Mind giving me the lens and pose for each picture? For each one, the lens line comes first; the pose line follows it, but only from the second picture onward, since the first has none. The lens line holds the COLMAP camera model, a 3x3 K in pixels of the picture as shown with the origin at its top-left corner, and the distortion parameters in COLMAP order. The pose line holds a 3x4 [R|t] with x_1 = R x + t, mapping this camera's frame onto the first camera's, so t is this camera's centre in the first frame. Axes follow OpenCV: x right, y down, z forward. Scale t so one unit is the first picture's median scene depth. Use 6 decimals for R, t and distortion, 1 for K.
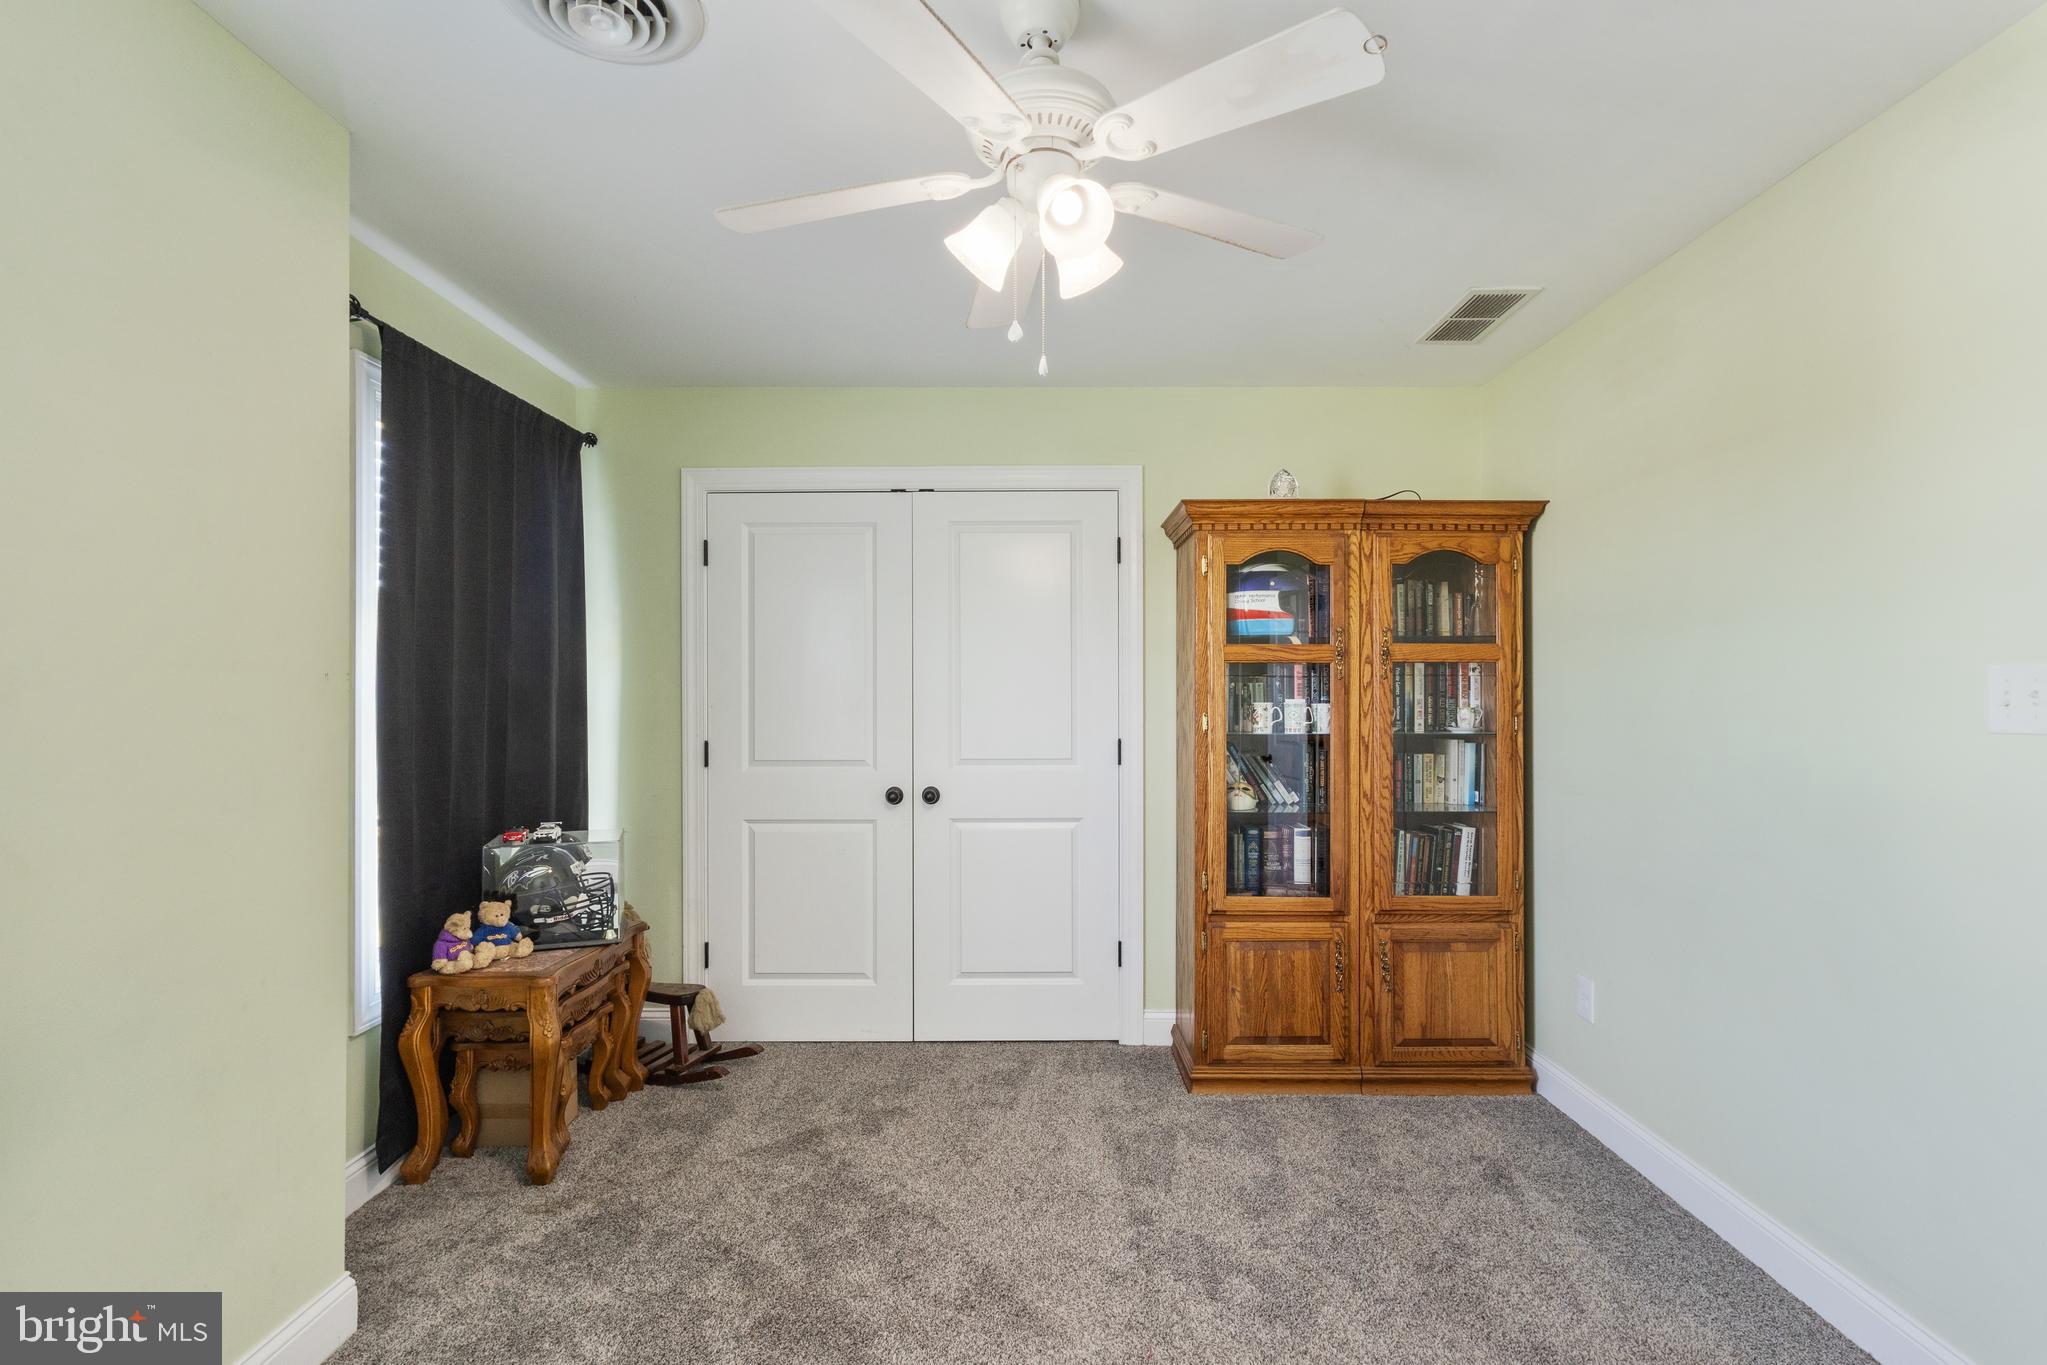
lens RADIAL K [[962.6, 0, 1020.6], [0, 962.6, 688.2], [0, 0, 1]] dist [0.005312, 0.002318]
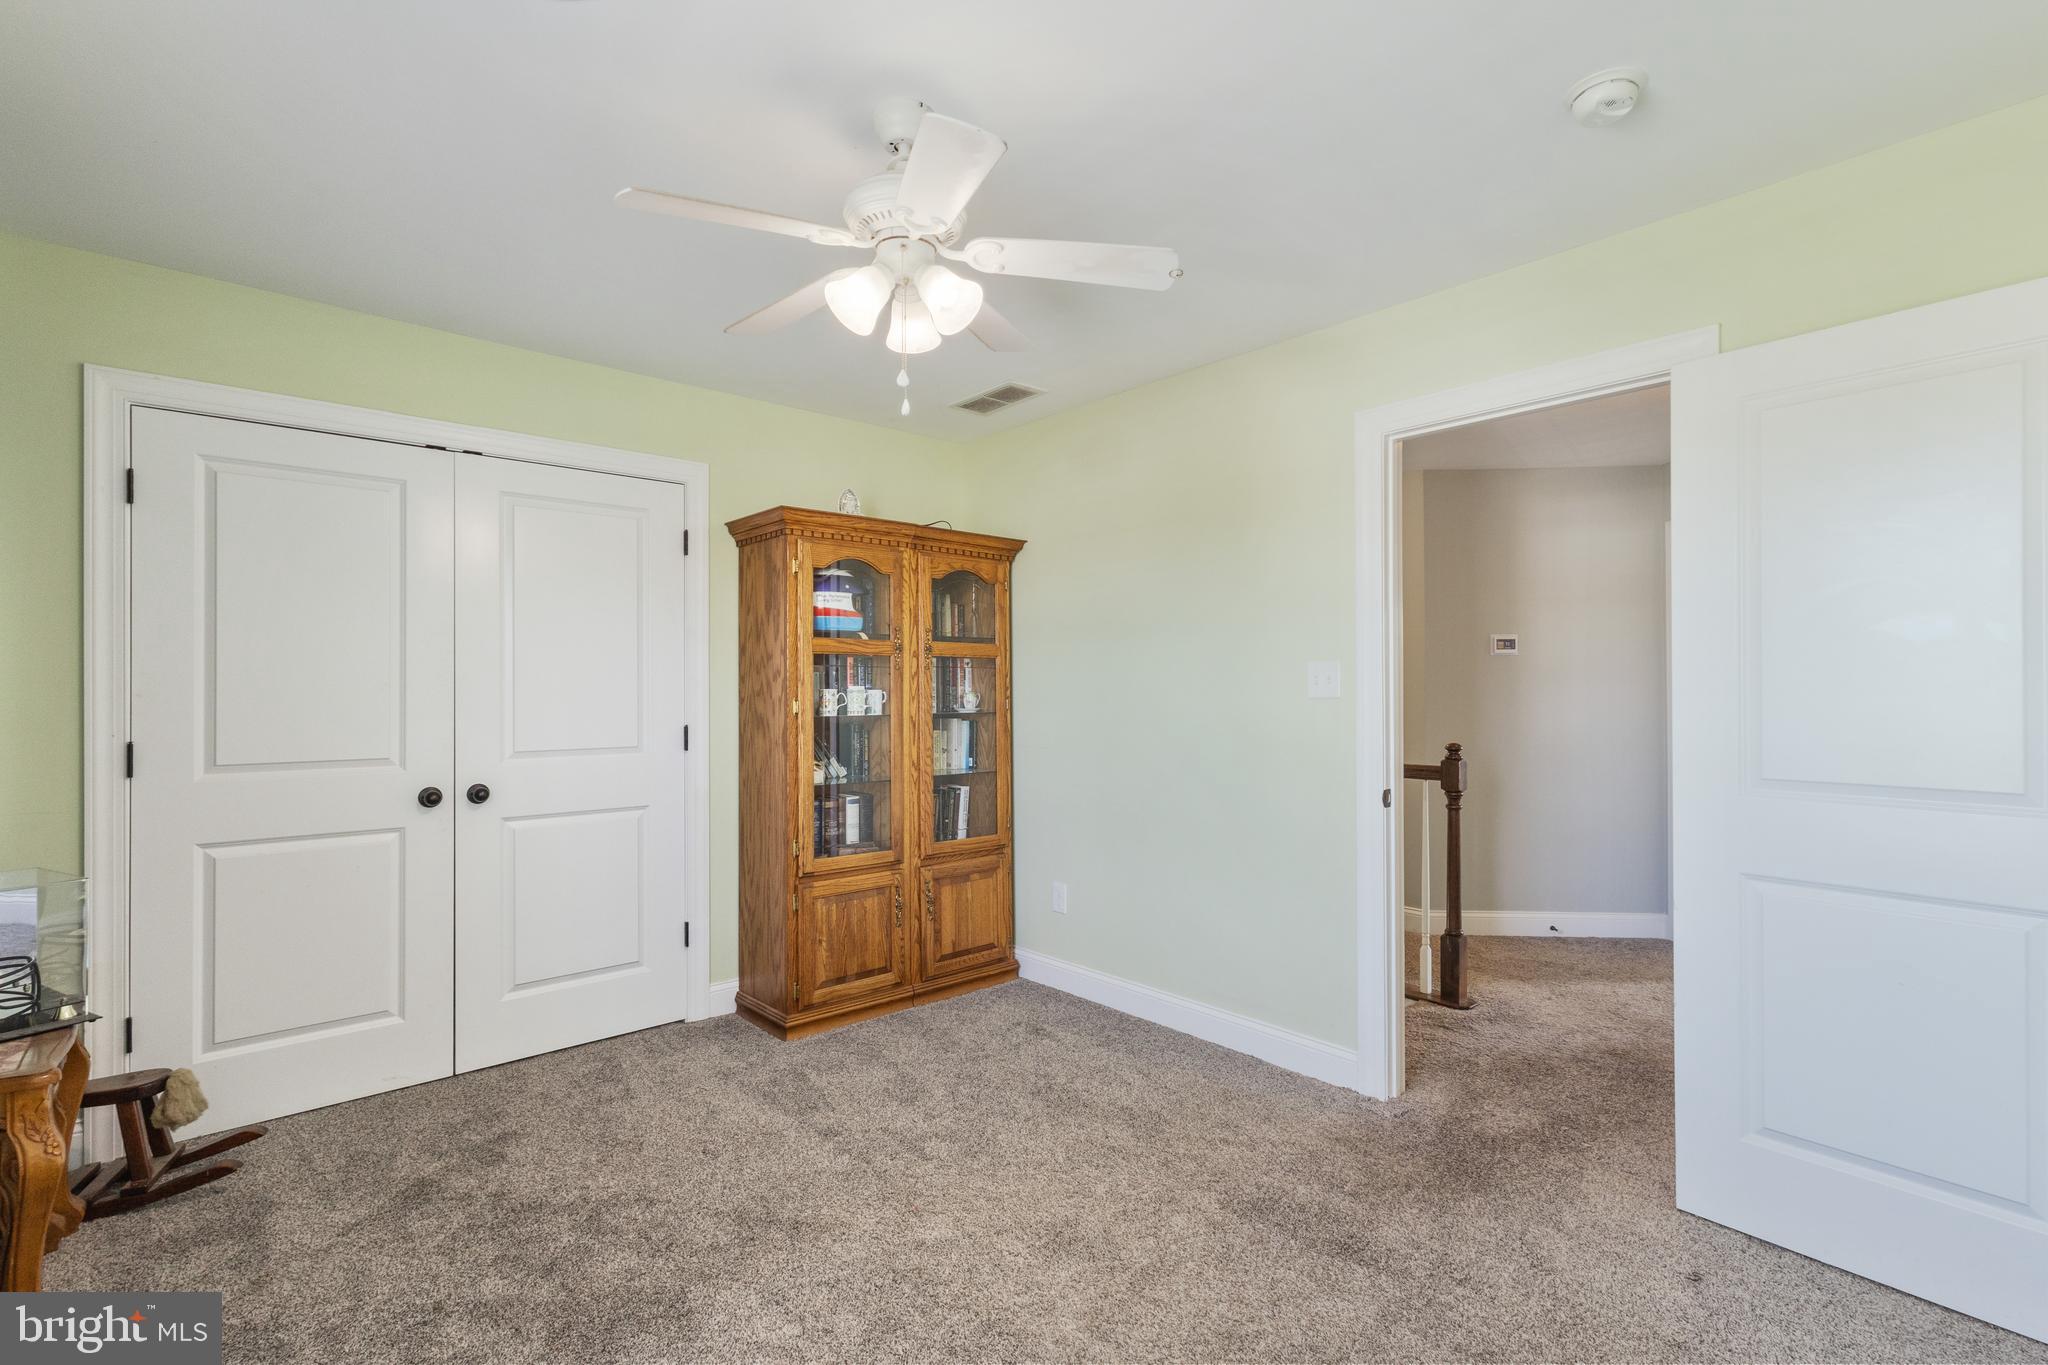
lens RADIAL K [[963.1, 0, 1038.5], [0, 963.1, 676.6], [0, 0, 1]] dist [0.005312, 0.002318]
pose [[0.735536, 0.008594, 0.677431, -0.359450], [-0.001028, 0.999933, -0.011569, 0.013847], [-0.677485, 0.007813, 0.735495, -0.014382]]
